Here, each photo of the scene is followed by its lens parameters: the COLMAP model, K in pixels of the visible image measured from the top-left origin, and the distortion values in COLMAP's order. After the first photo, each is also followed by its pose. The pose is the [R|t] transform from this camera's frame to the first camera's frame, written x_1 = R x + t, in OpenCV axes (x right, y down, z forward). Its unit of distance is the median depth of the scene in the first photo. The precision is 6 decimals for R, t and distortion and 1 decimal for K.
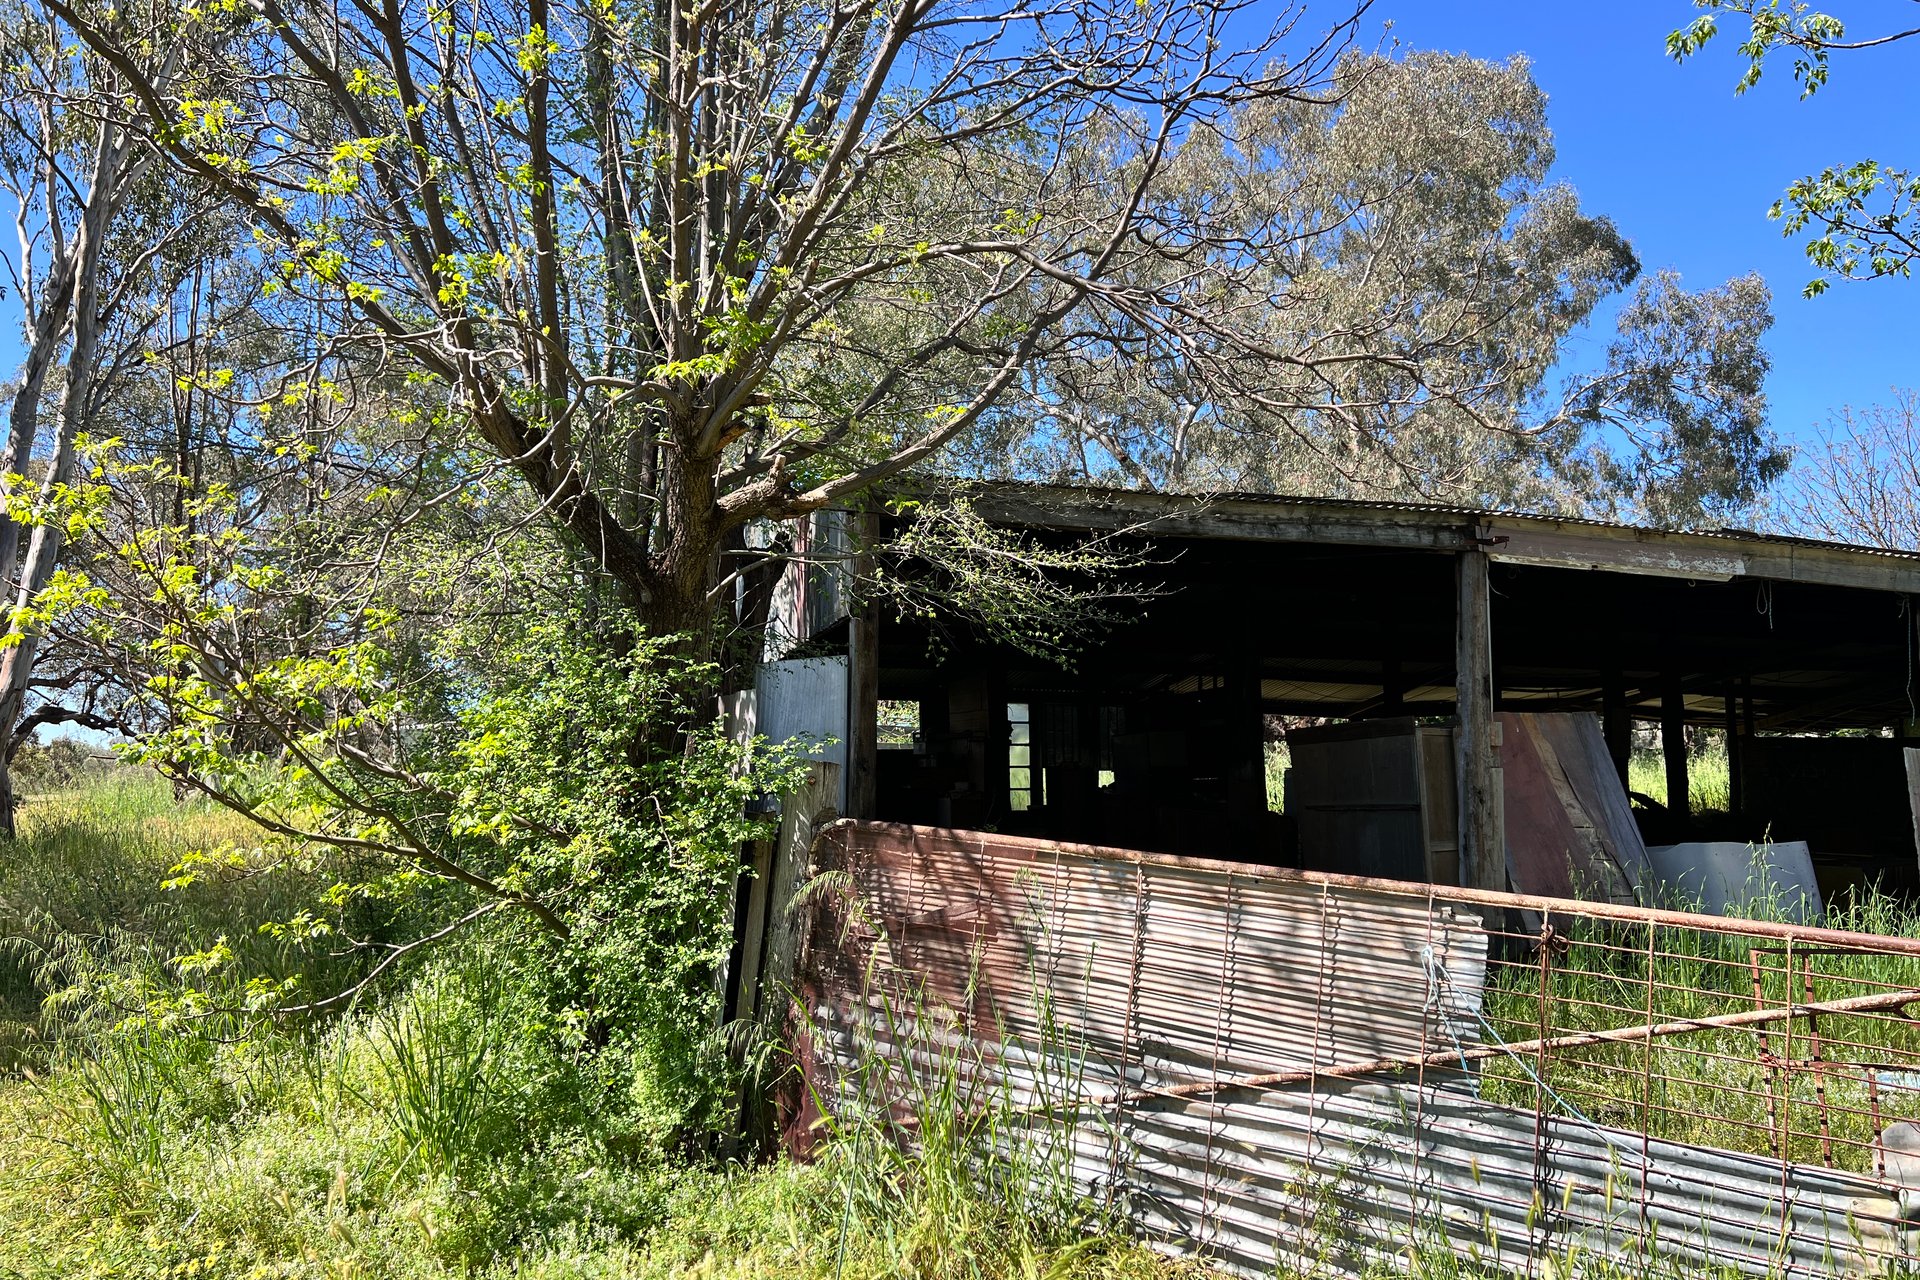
lens RADIAL K [[1433.5, 0, 960.0], [0, 1433.5, 640.0], [0, 0, 1]] dist [0.062966, -0.073144]
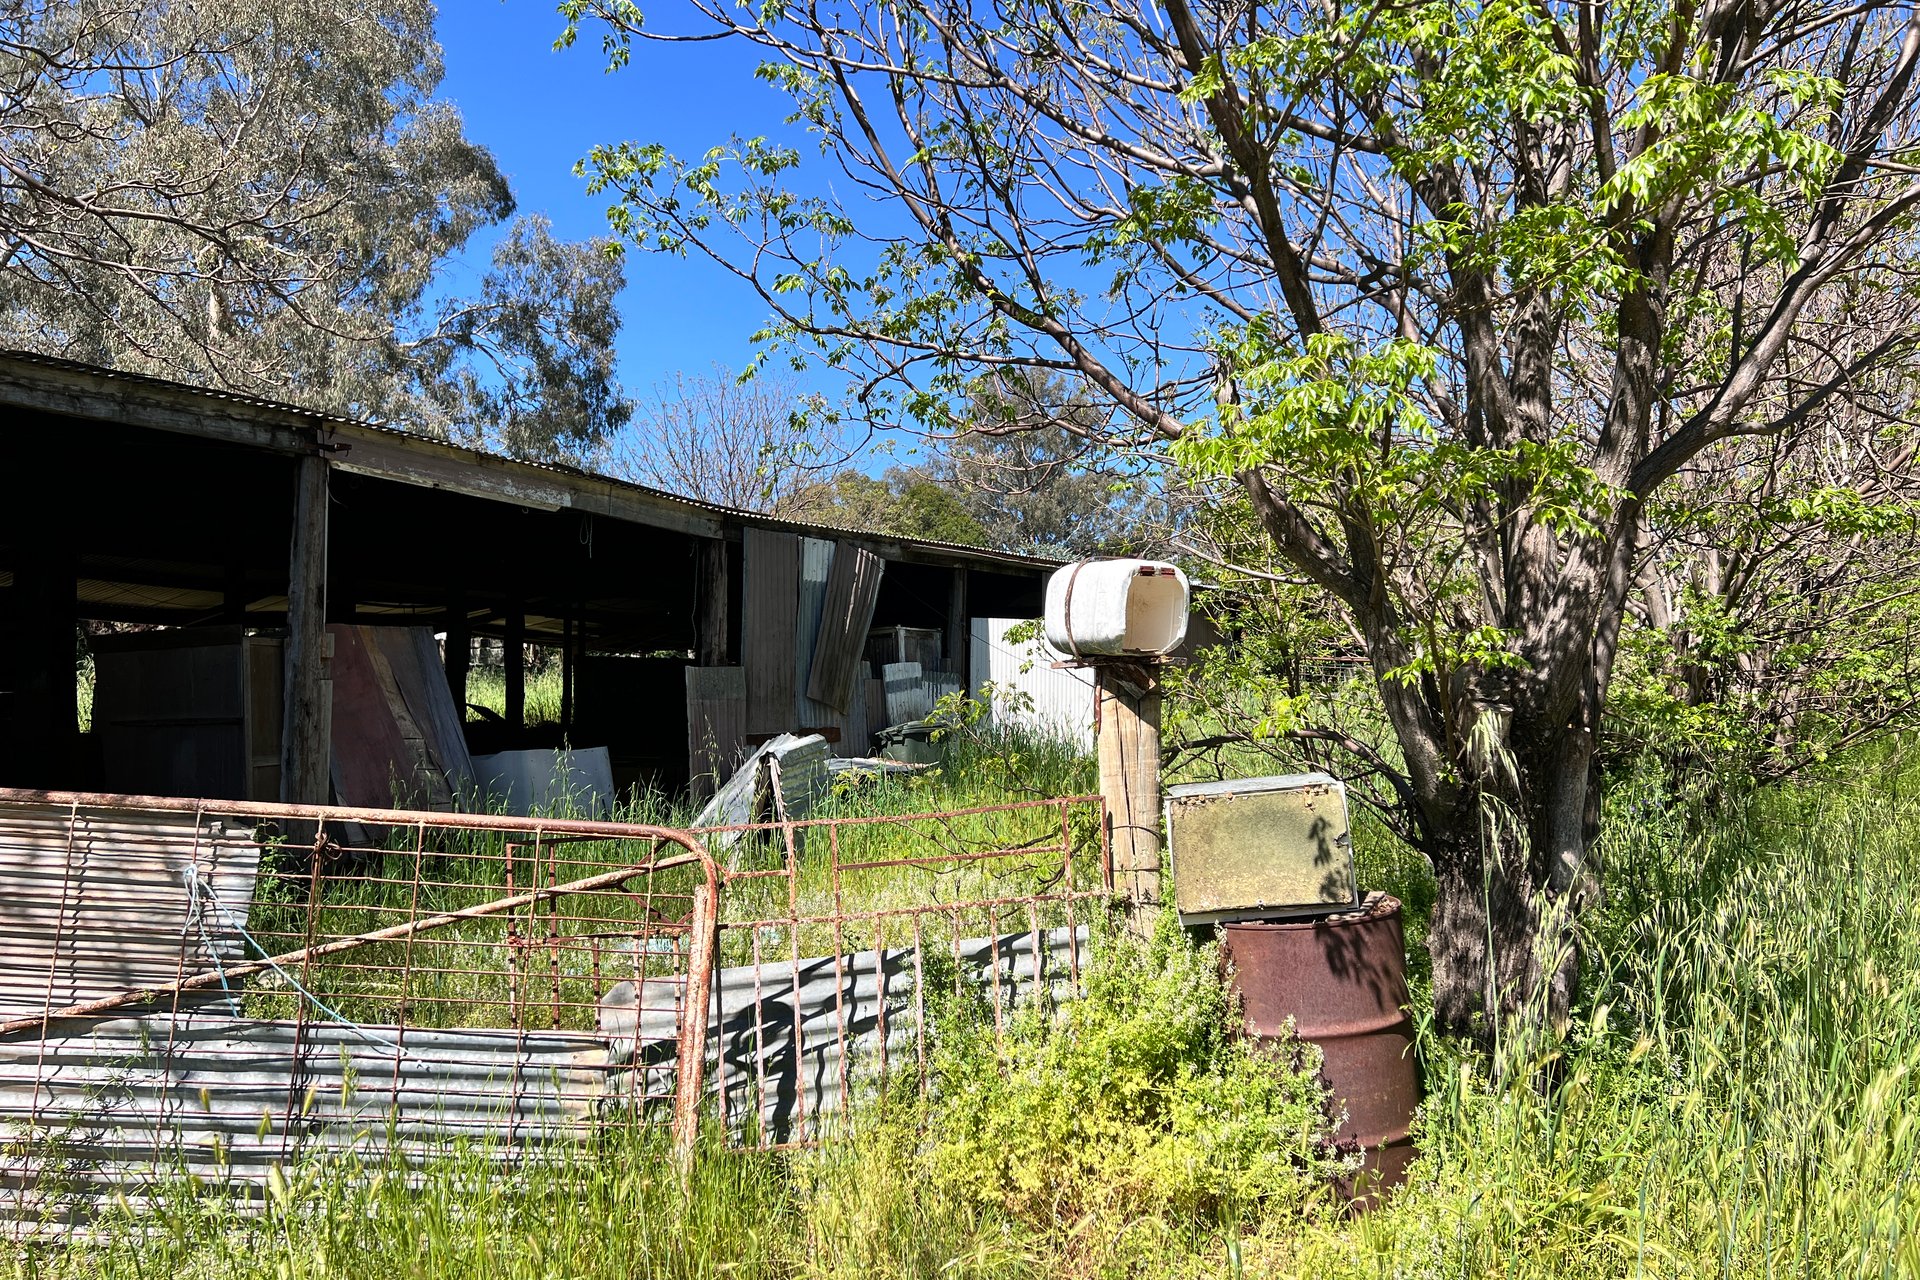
lens RADIAL K [[1436.6, 0, 960.0], [0, 1436.6, 640.0], [0, 0, 1]] dist [0.046463, -0.053381]
pose [[0.734212, 0.030425, 0.678238, 0.046778], [-0.069431, 0.997122, 0.030432, 0.003892], [-0.675361, -0.069434, 0.734212, -0.013941]]
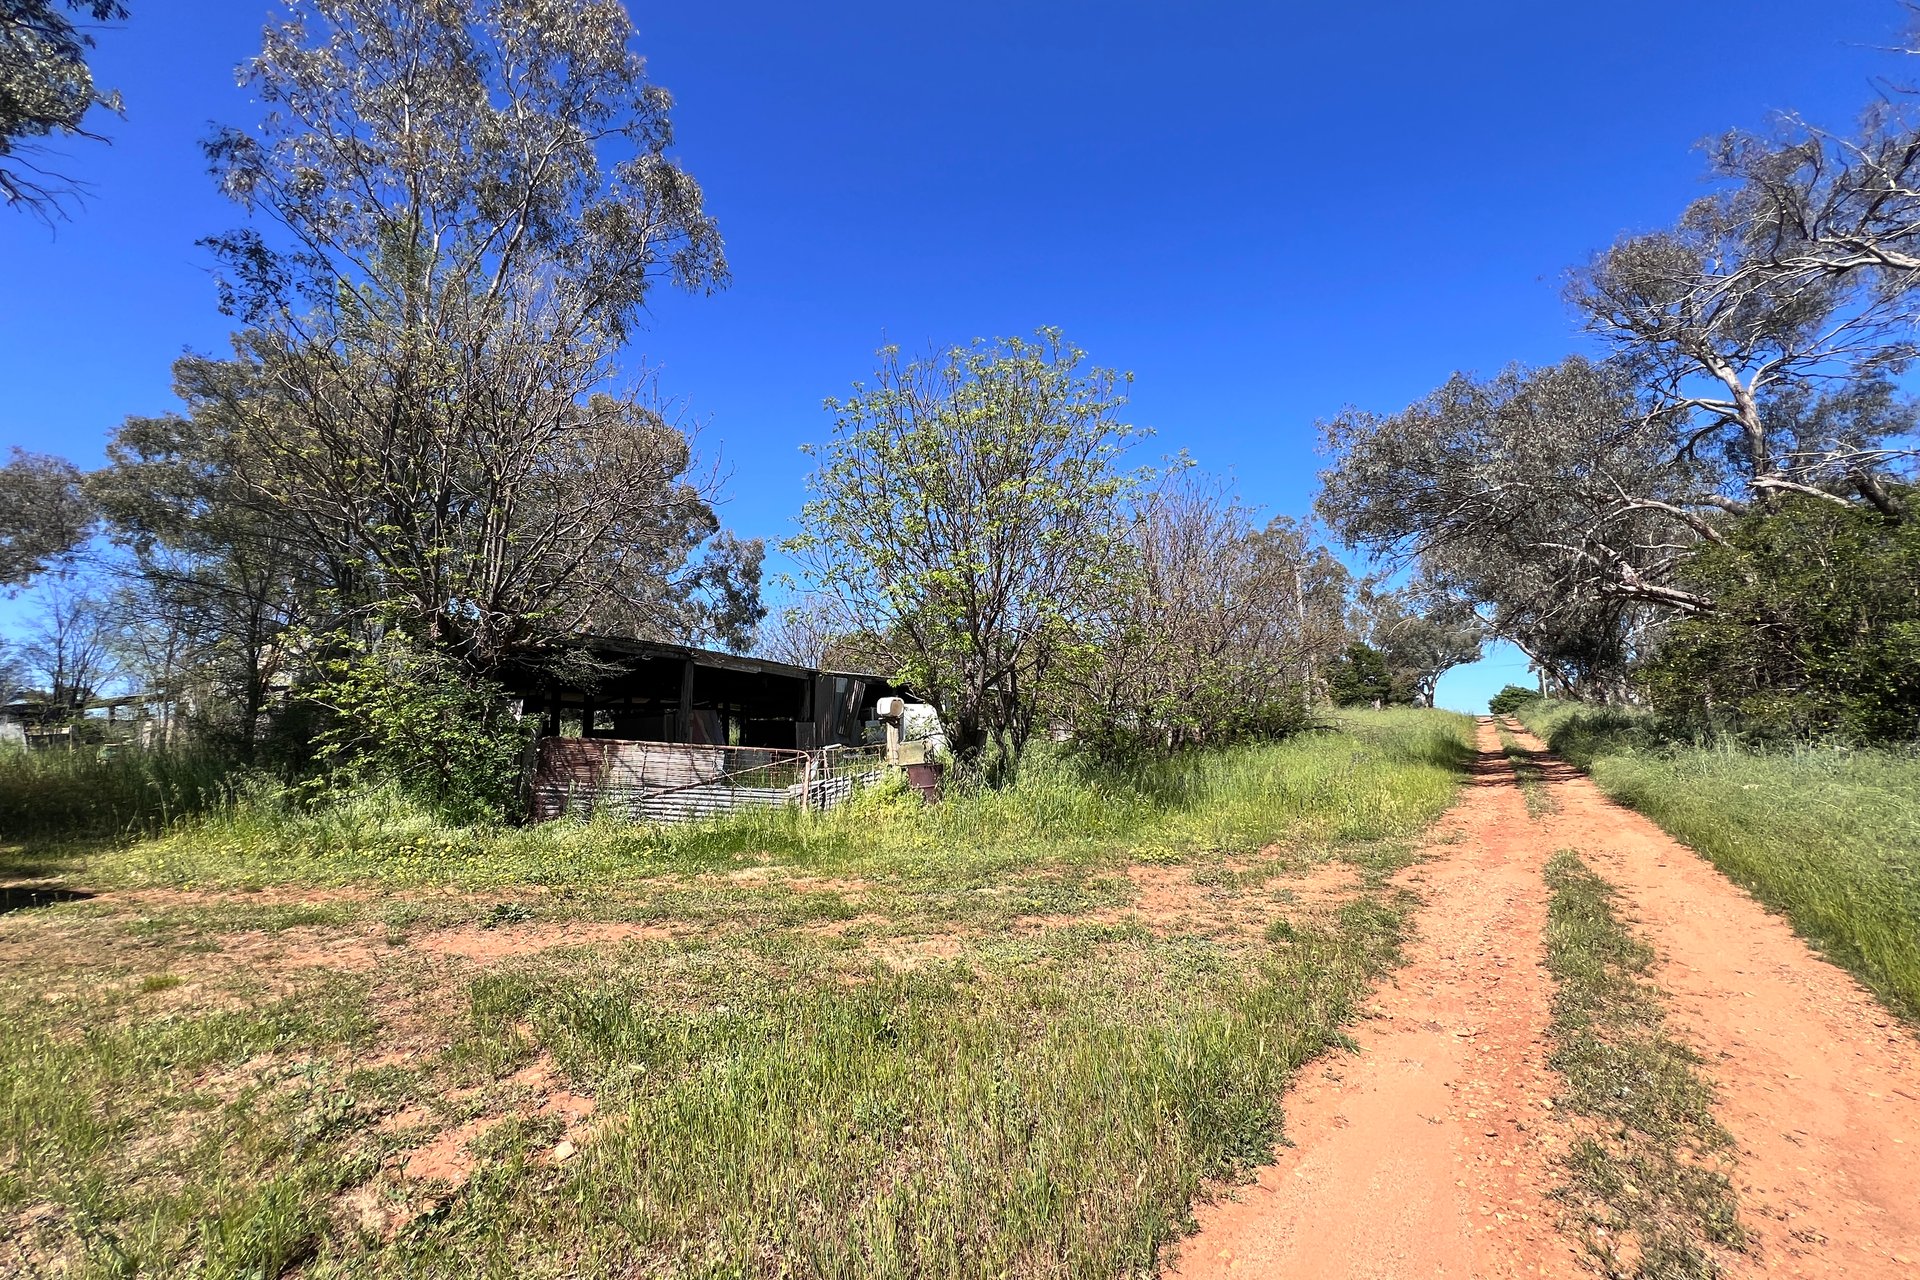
lens RADIAL K [[783.2, 0, 960.0], [0, 783.2, 640.0], [0, 0, 1]] dist [-0.001747, -0.000009]
pose [[0.713526, 0.080620, 0.695974, -0.954299], [-0.055494, 0.996740, -0.058567, -0.079608], [-0.698427, 0.003167, 0.715674, -1.500056]]
